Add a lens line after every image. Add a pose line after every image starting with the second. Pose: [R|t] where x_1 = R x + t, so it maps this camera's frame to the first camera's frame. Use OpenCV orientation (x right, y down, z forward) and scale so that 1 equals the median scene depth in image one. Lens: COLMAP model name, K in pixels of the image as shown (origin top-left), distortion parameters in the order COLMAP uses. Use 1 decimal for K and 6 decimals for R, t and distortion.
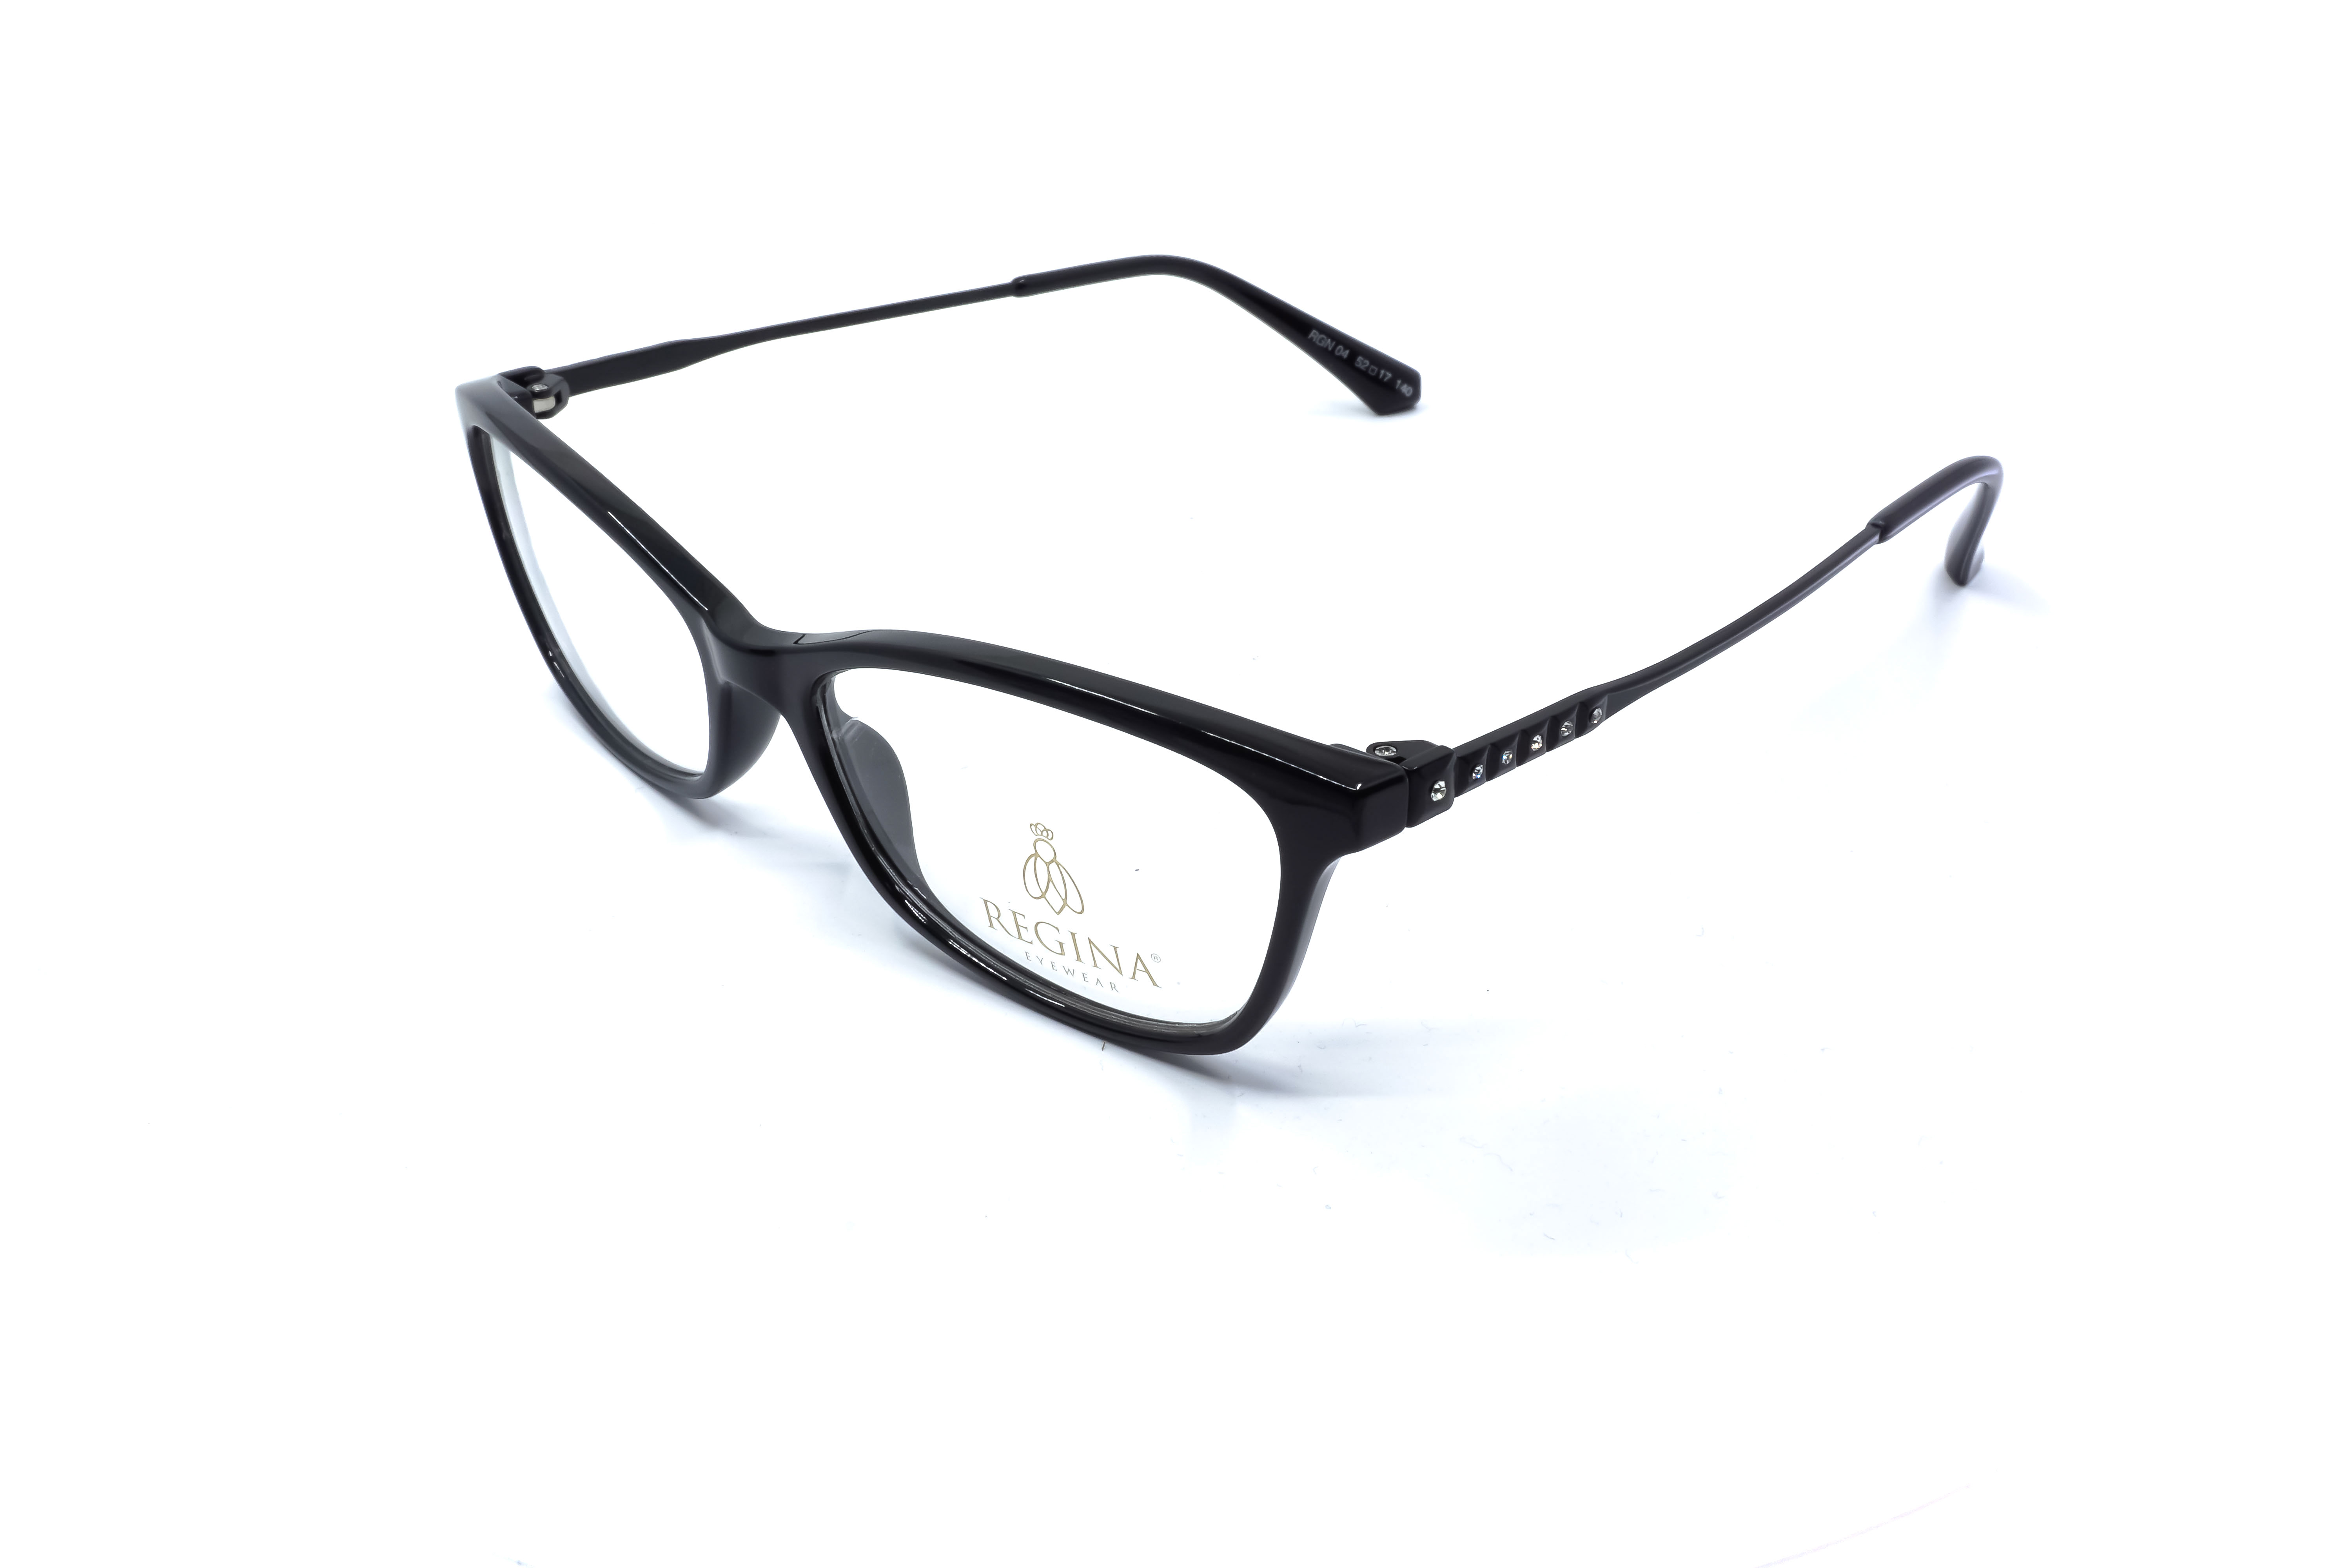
lens RADIAL K [[2268.0, 0, 1170.3], [0, 2268.0, 800.7], [0, 0, 1]] dist [-0.005756, -0.004727]
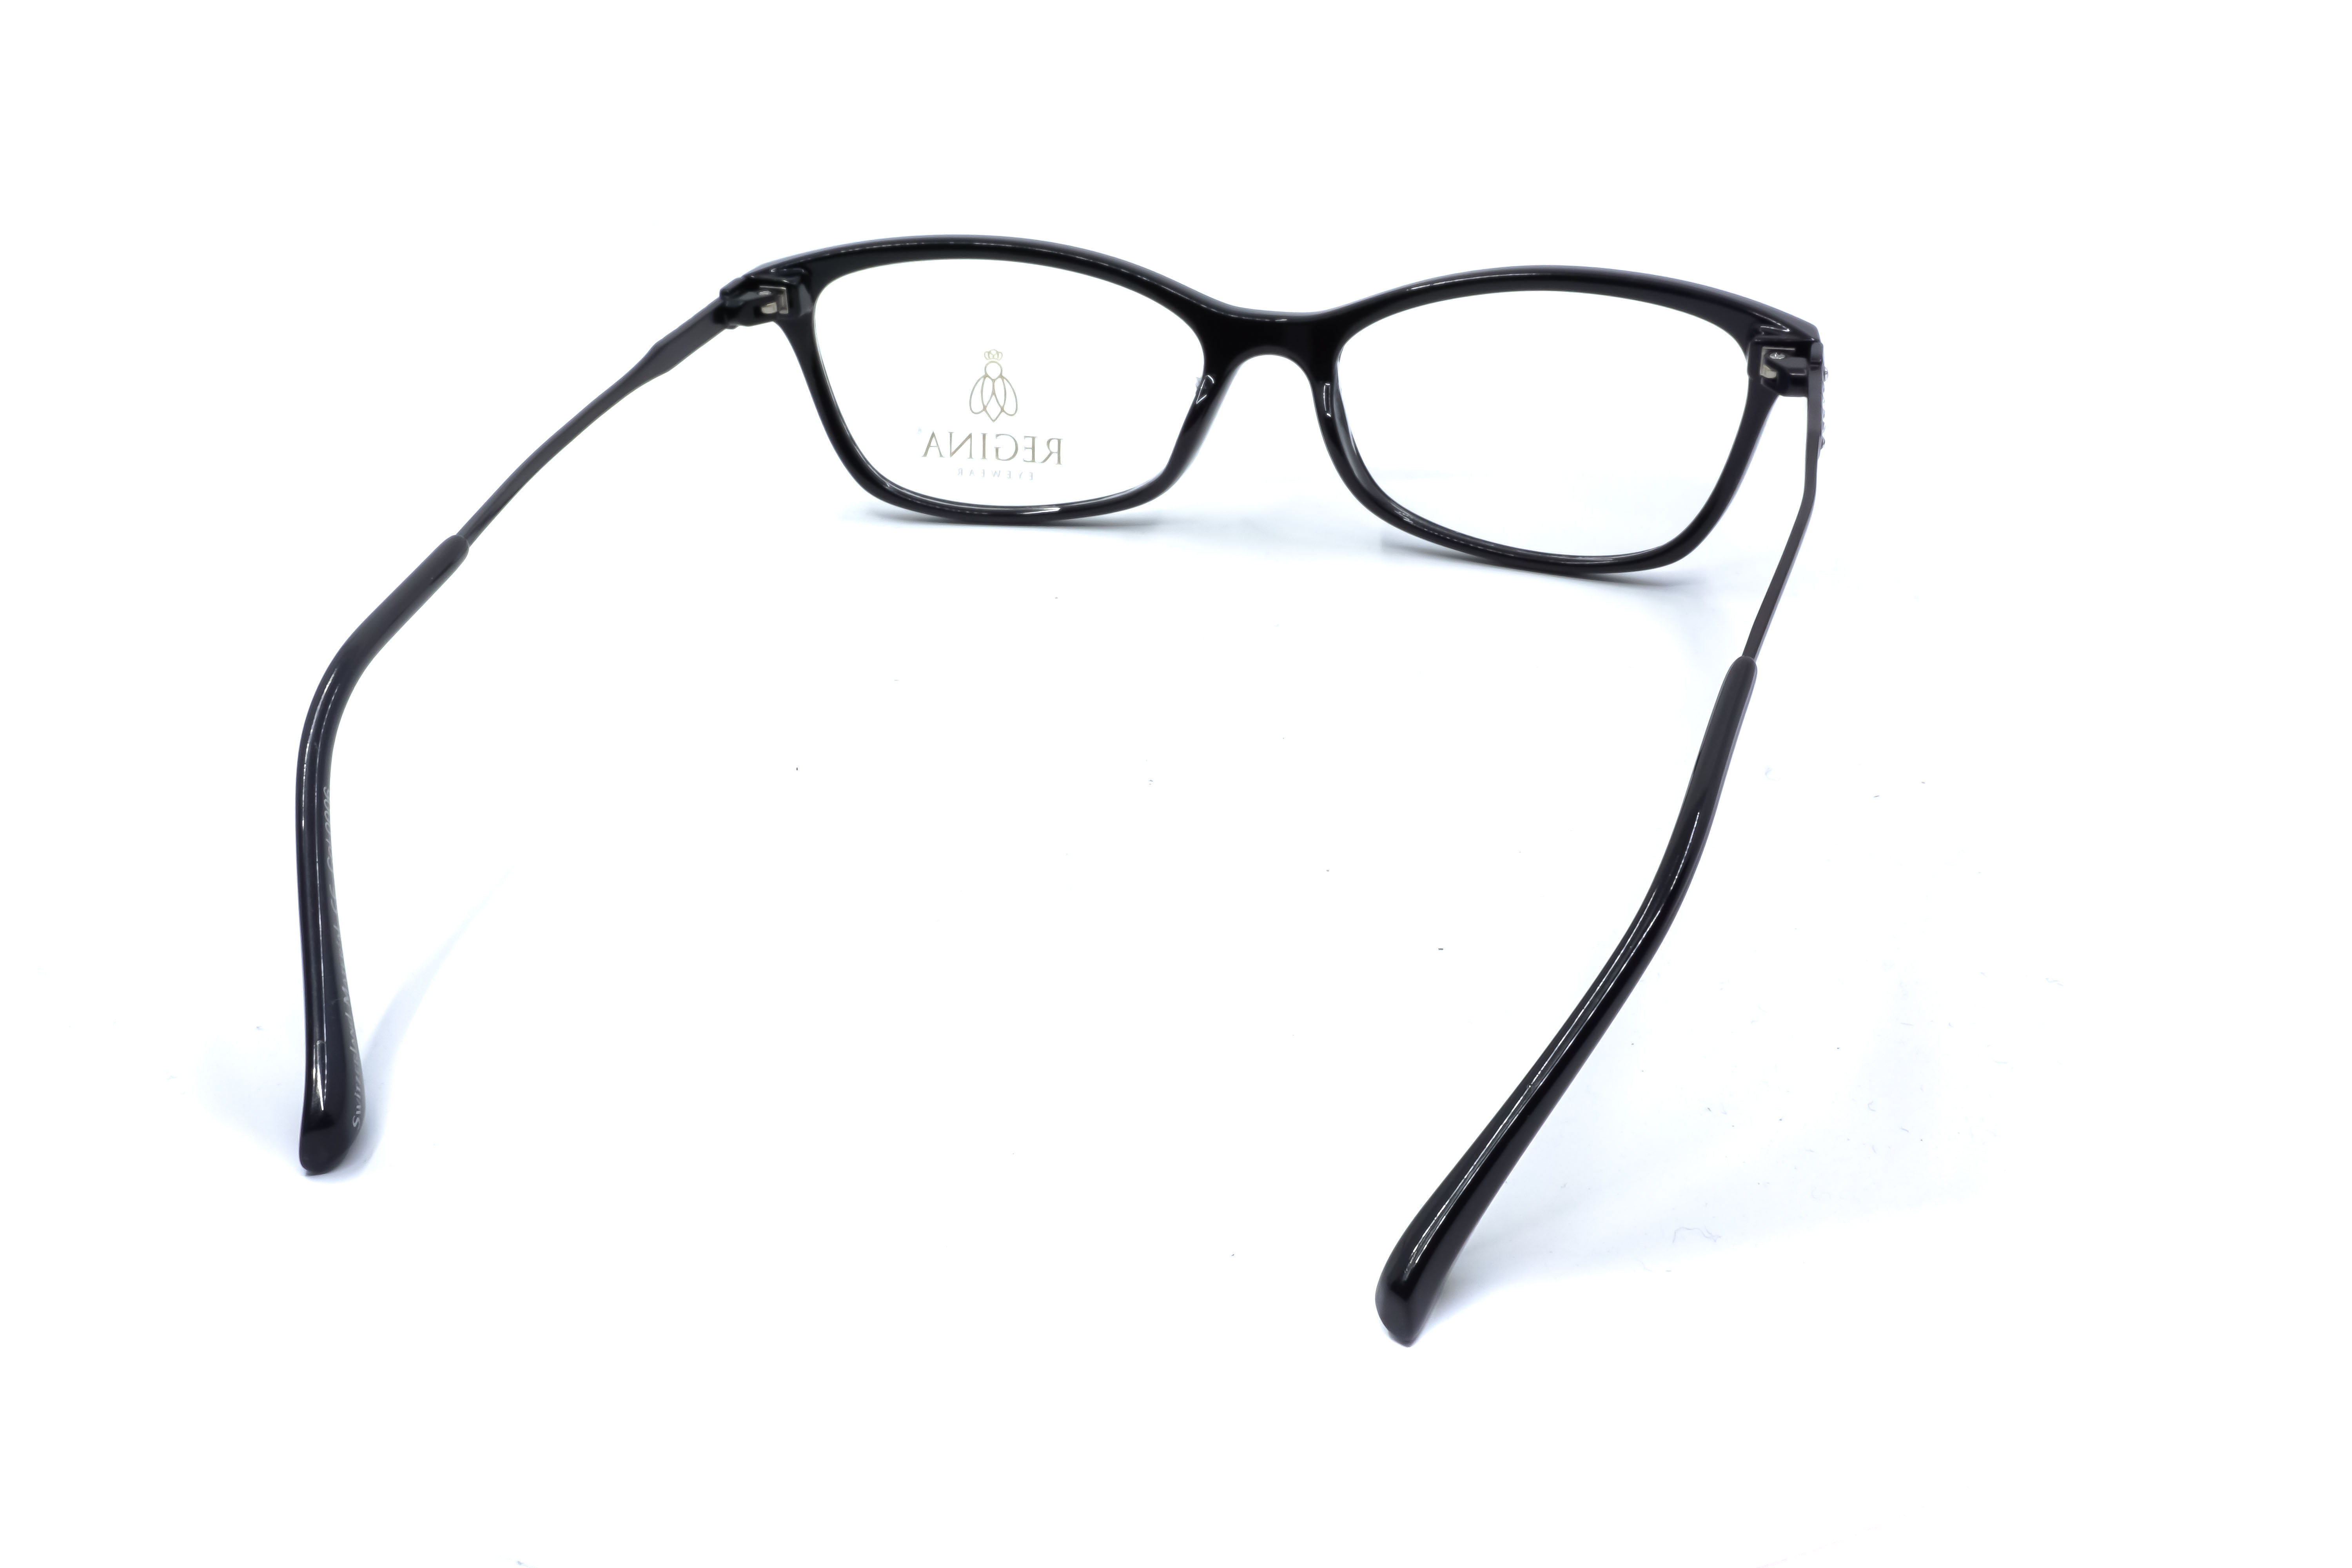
lens RADIAL K [[2268.0, 0, 1170.3], [0, 2268.0, 800.7], [0, 0, 1]] dist [-0.005756, -0.004727]
pose [[-0.870306, 0.272068, -0.410543, 0.426742], [-0.211924, 0.545587, 0.810817, -0.837677], [0.444585, 0.792663, -0.417170, 1.459617]]
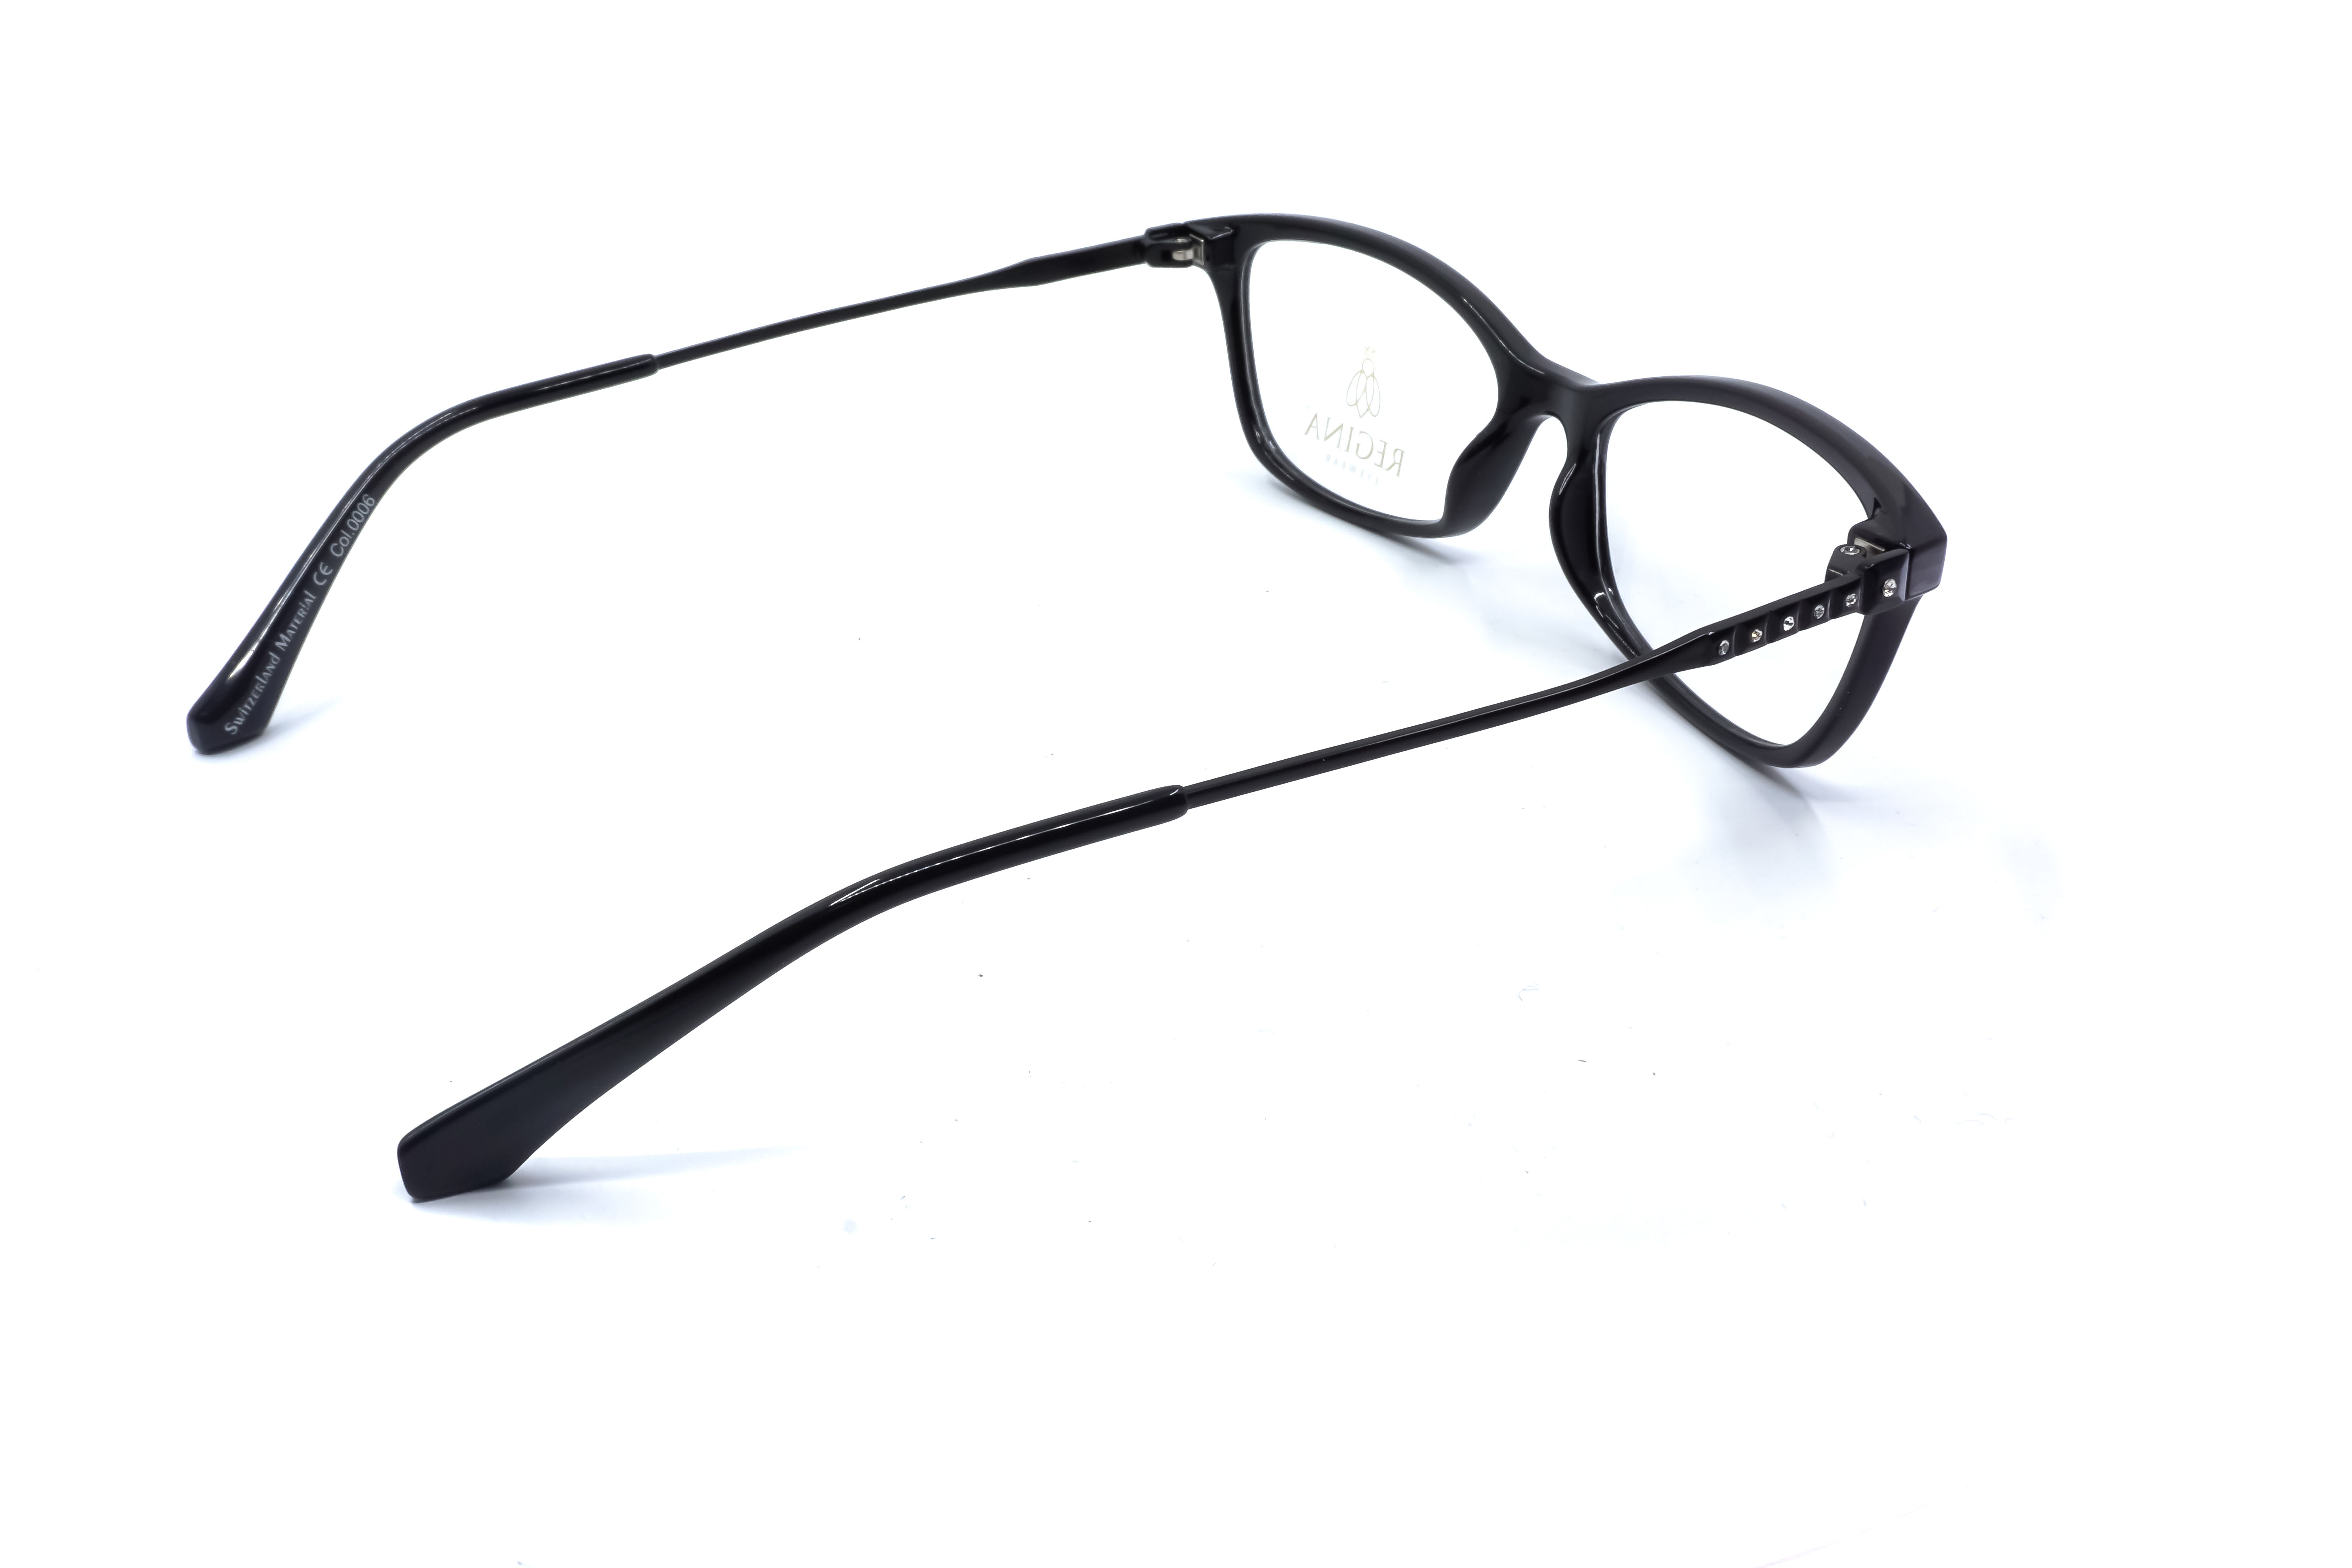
lens RADIAL K [[2268.0, 0, 1170.3], [0, 2268.0, 800.7], [0, 0, 1]] dist [-0.005756, -0.004727]
pose [[-0.960708, -0.106320, 0.256392, -0.263050], [0.164030, 0.527692, 0.833448, -0.860221], [-0.223909, 0.842756, -0.489518, 1.535349]]
